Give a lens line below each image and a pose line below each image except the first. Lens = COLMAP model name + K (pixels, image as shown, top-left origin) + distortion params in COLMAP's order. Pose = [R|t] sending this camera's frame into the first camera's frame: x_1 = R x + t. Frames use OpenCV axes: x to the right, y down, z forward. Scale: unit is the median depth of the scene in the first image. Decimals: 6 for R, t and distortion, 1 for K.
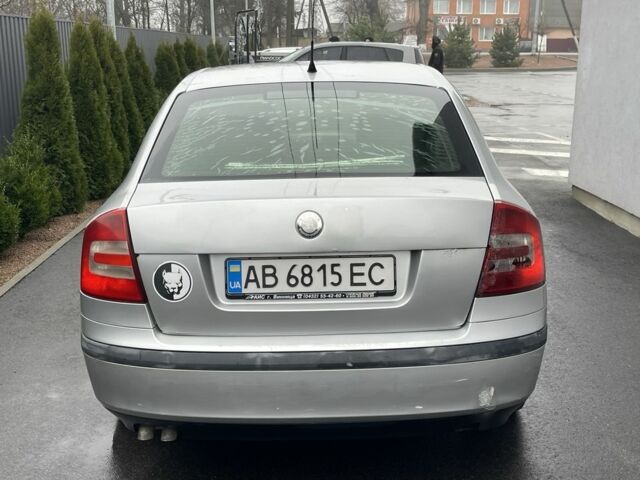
lens RADIAL K [[949.6, 0, 323.9], [0, 949.6, 241.5], [0, 0, 1]] dist [0.110676, 0.000000]
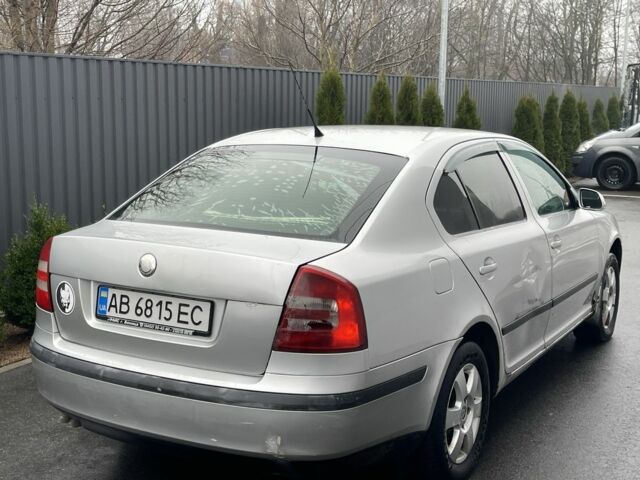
lens RADIAL K [[949.6, 0, 317.7], [0, 949.6, 239.2], [0, 0, 1]] dist [0.110676, 0.000000]
pose [[0.862376, 0.107238, -0.494780, 0.736484], [-0.131056, 0.991282, -0.013575, -0.060135], [0.489011, 0.076551, 0.868912, 0.070229]]
